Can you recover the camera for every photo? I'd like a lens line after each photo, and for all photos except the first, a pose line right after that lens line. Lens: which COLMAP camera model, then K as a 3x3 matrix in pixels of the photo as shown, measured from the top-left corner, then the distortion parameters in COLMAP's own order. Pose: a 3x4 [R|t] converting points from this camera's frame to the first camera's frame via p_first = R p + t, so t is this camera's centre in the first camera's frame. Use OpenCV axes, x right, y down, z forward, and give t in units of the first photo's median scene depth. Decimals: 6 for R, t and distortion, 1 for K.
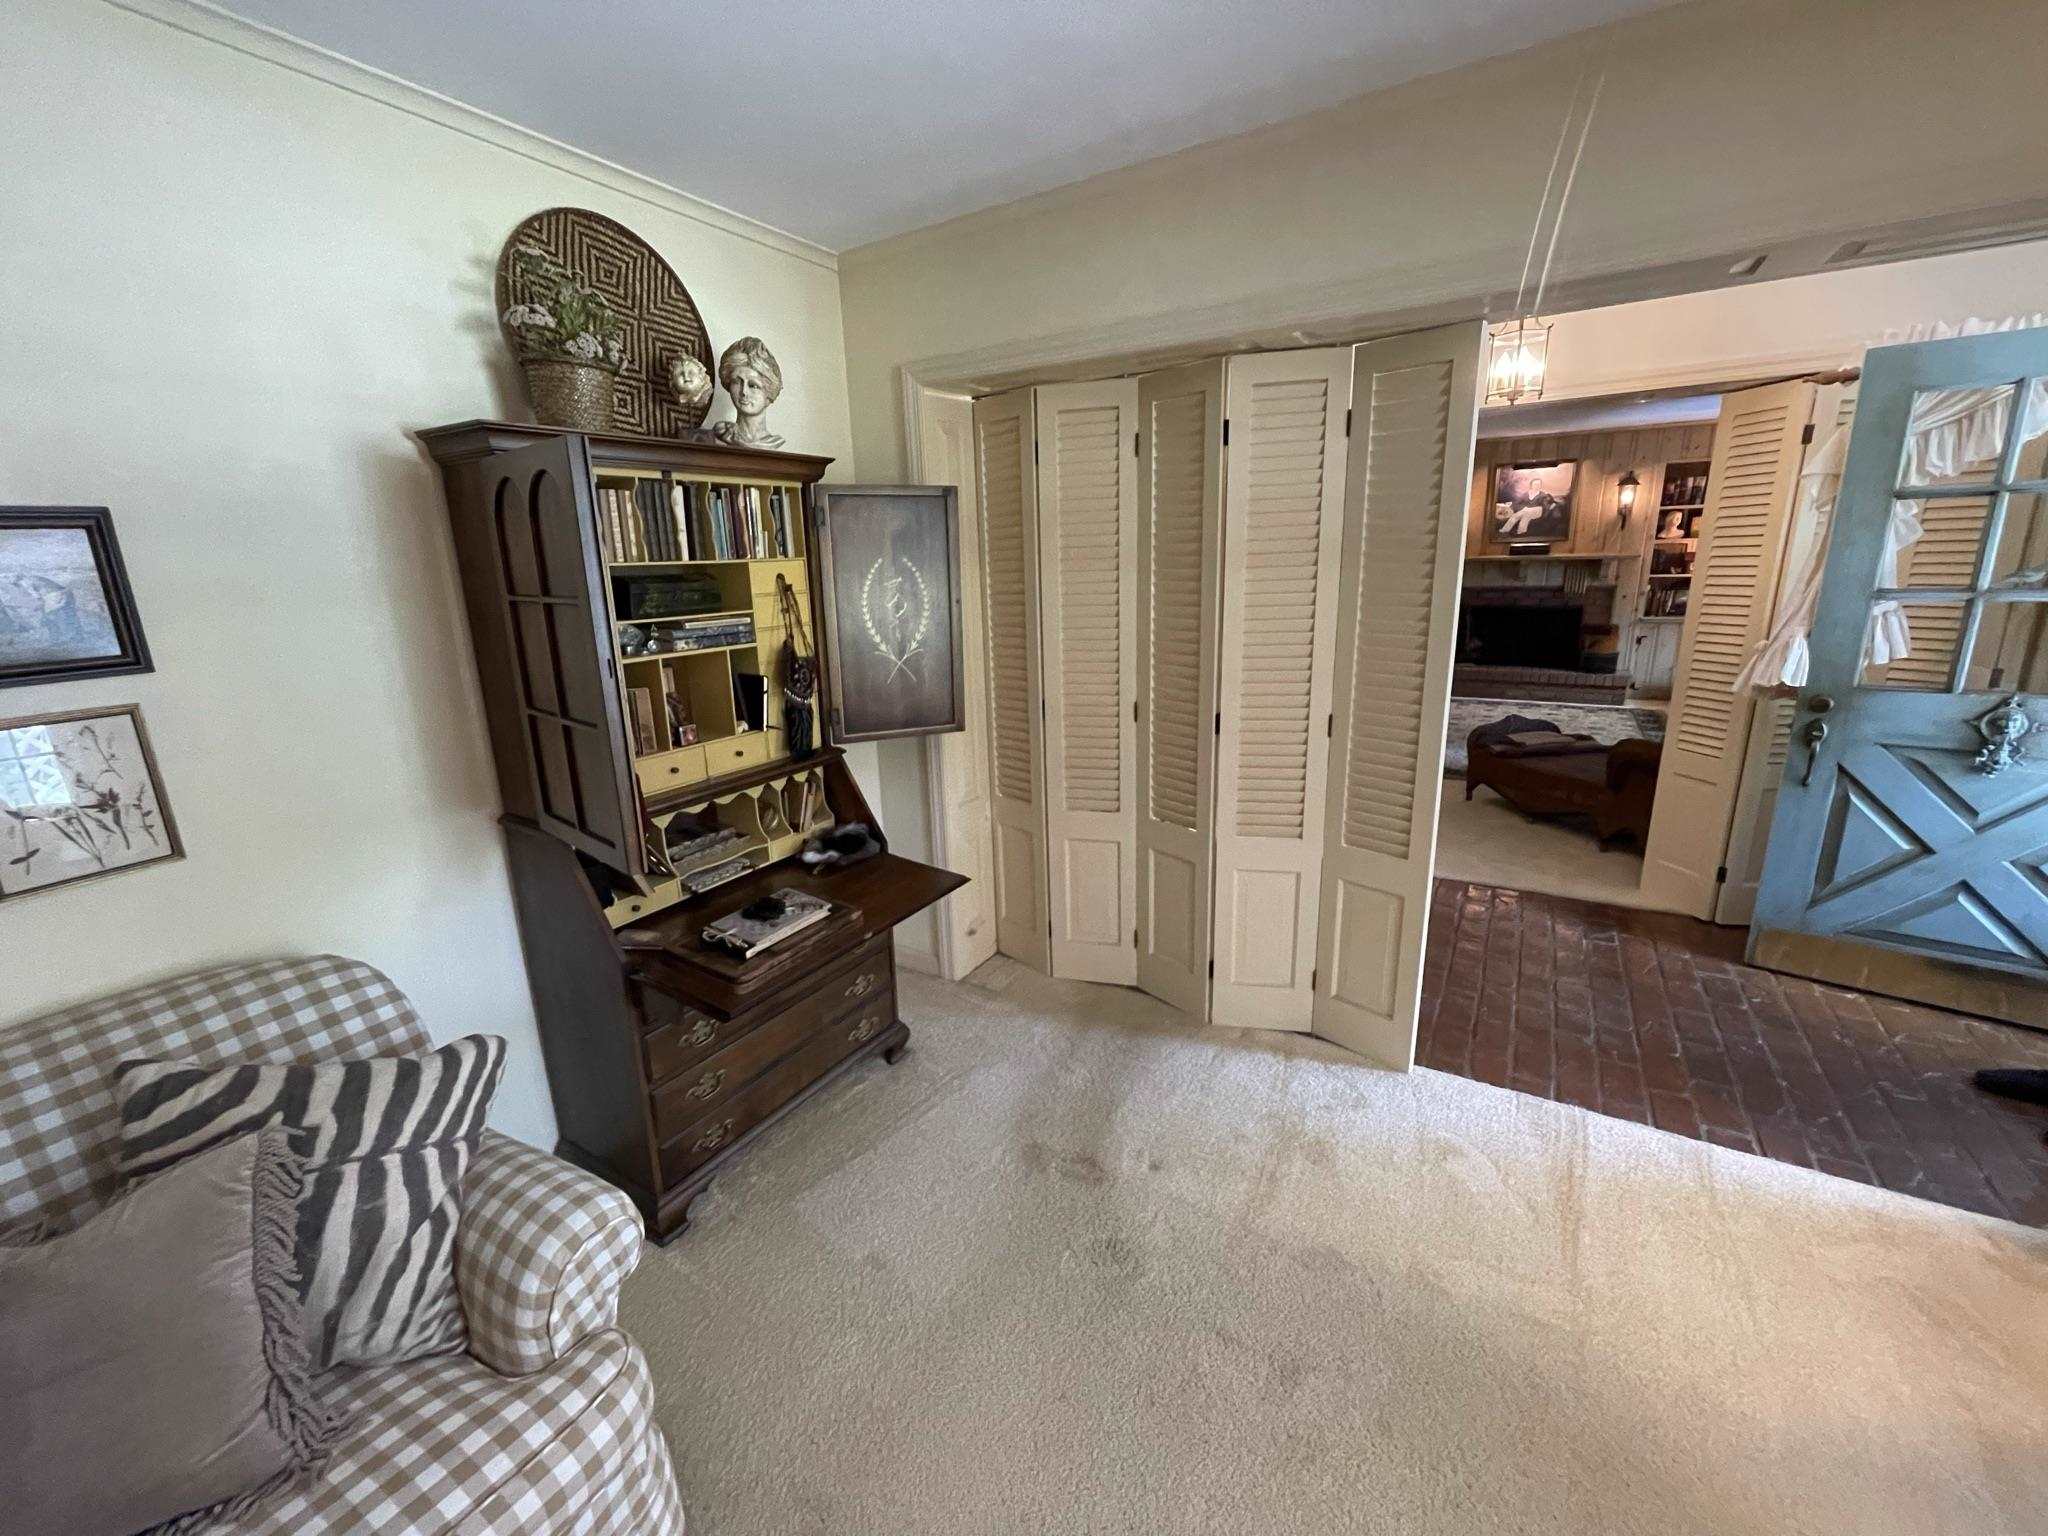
lens RADIAL K [[841.2, 0, 1024.0], [0, 841.2, 768.0], [0, 0, 1]] dist [0.001420, 0.000058]
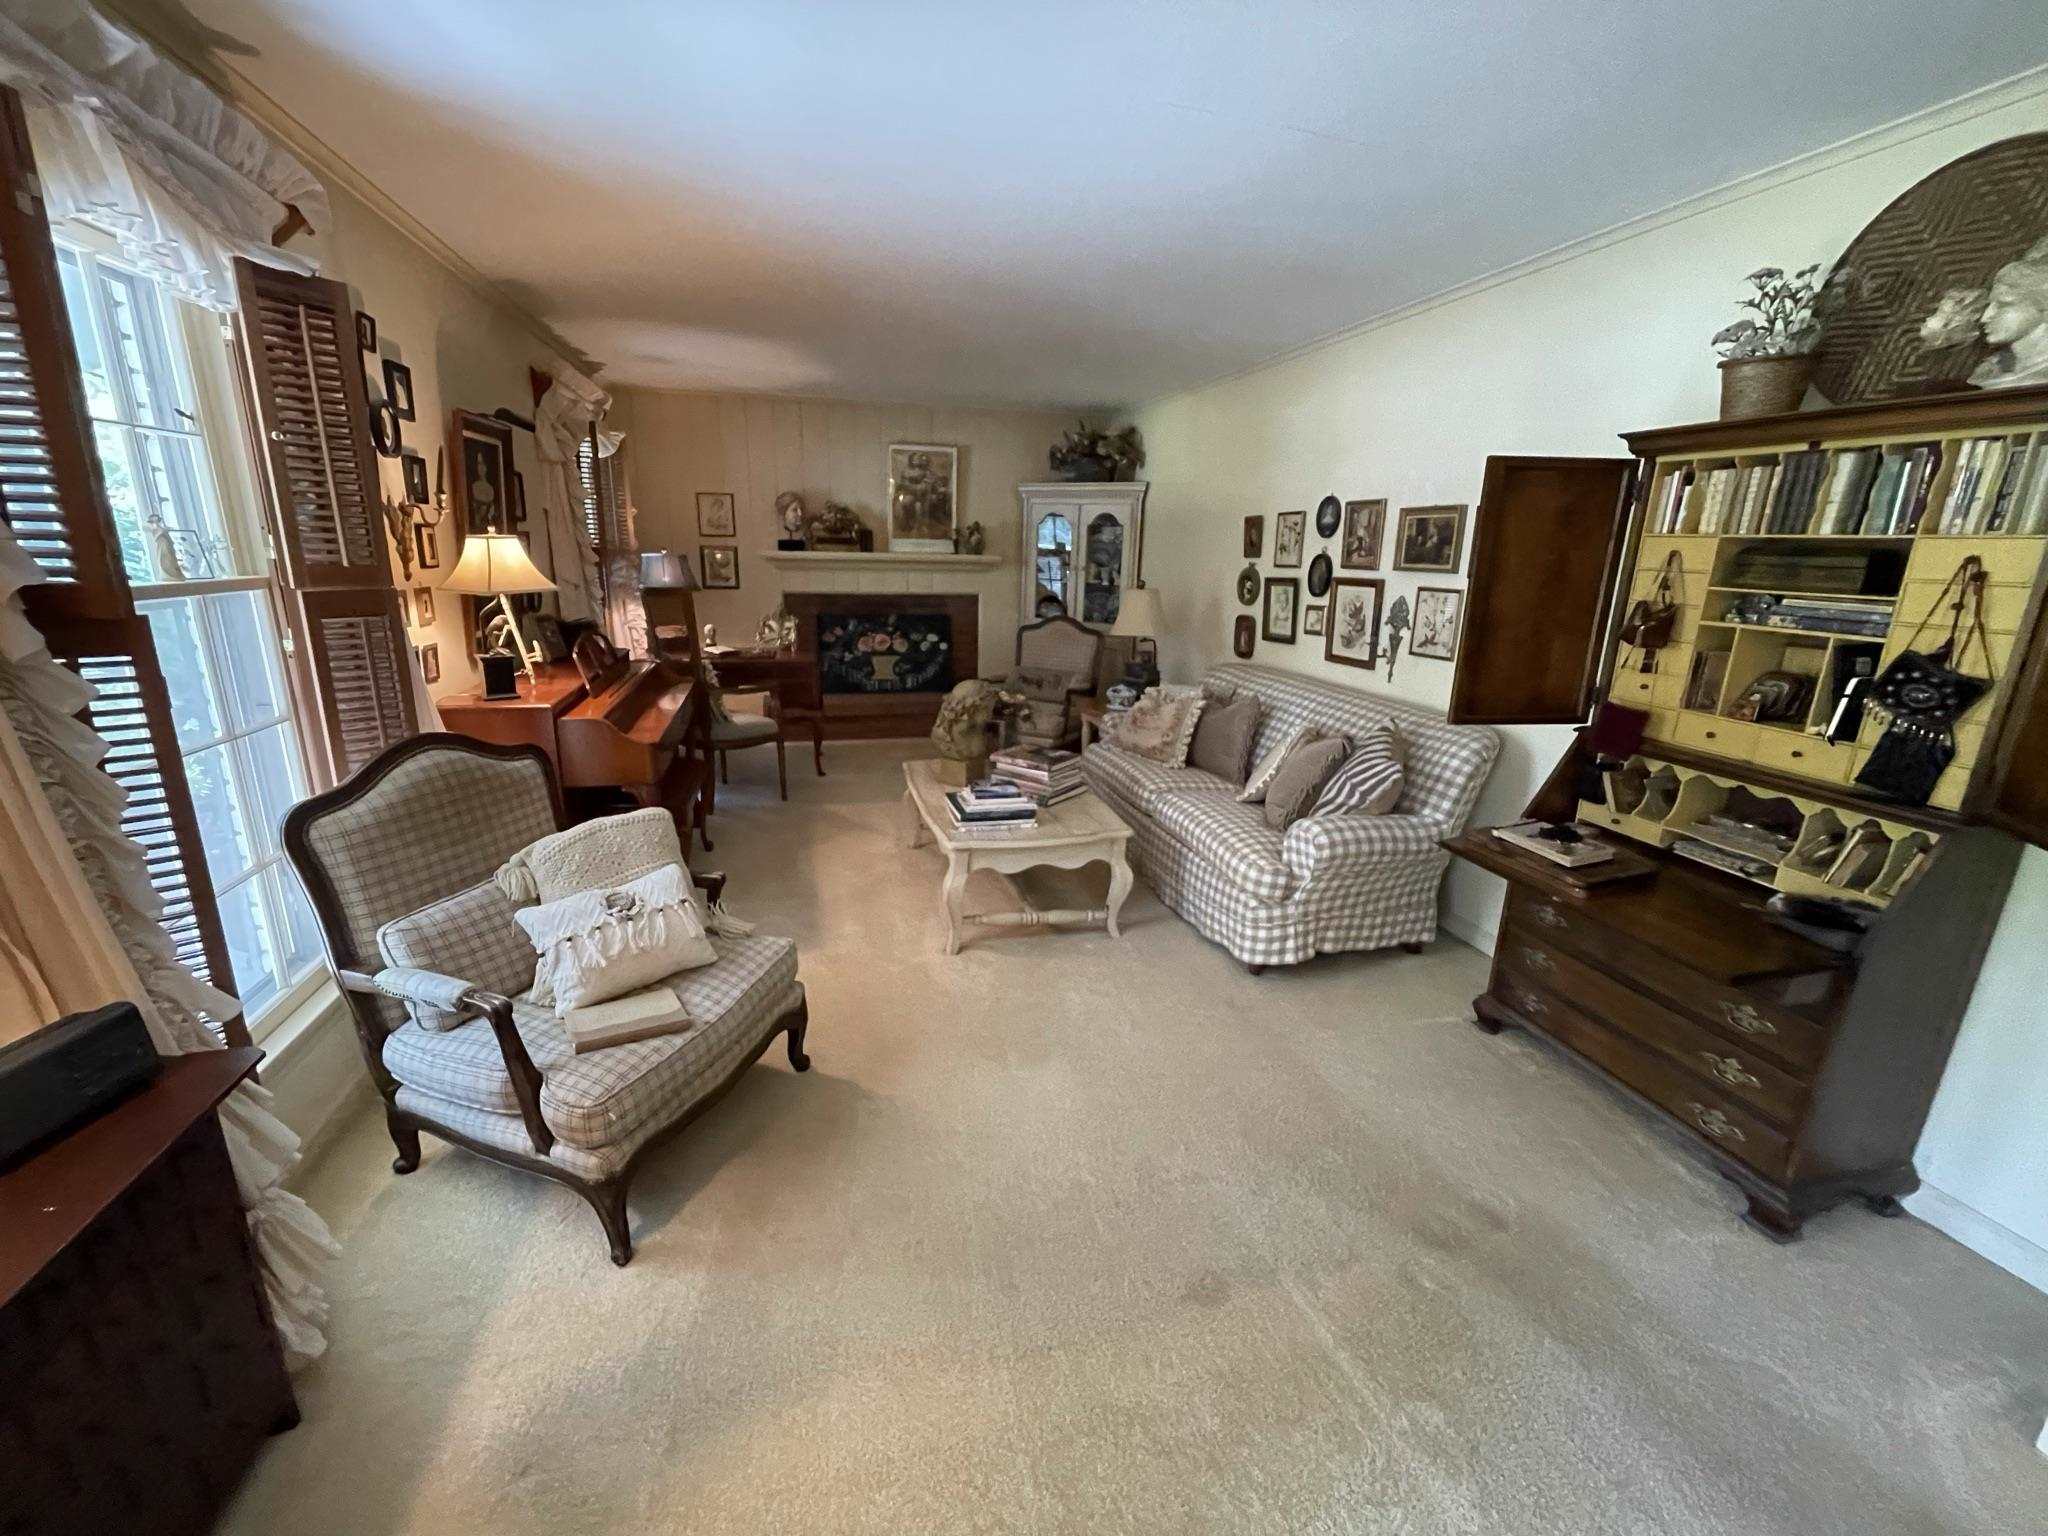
lens RADIAL K [[841.2, 0, 1024.0], [0, 841.2, 768.0], [0, 0, 1]] dist [0.001420, 0.000058]
pose [[-0.693044, 0.196901, -0.693484, 0.880989], [-0.188418, 0.879062, 0.437891, -0.249760], [0.695837, 0.434142, -0.572129, 0.986545]]
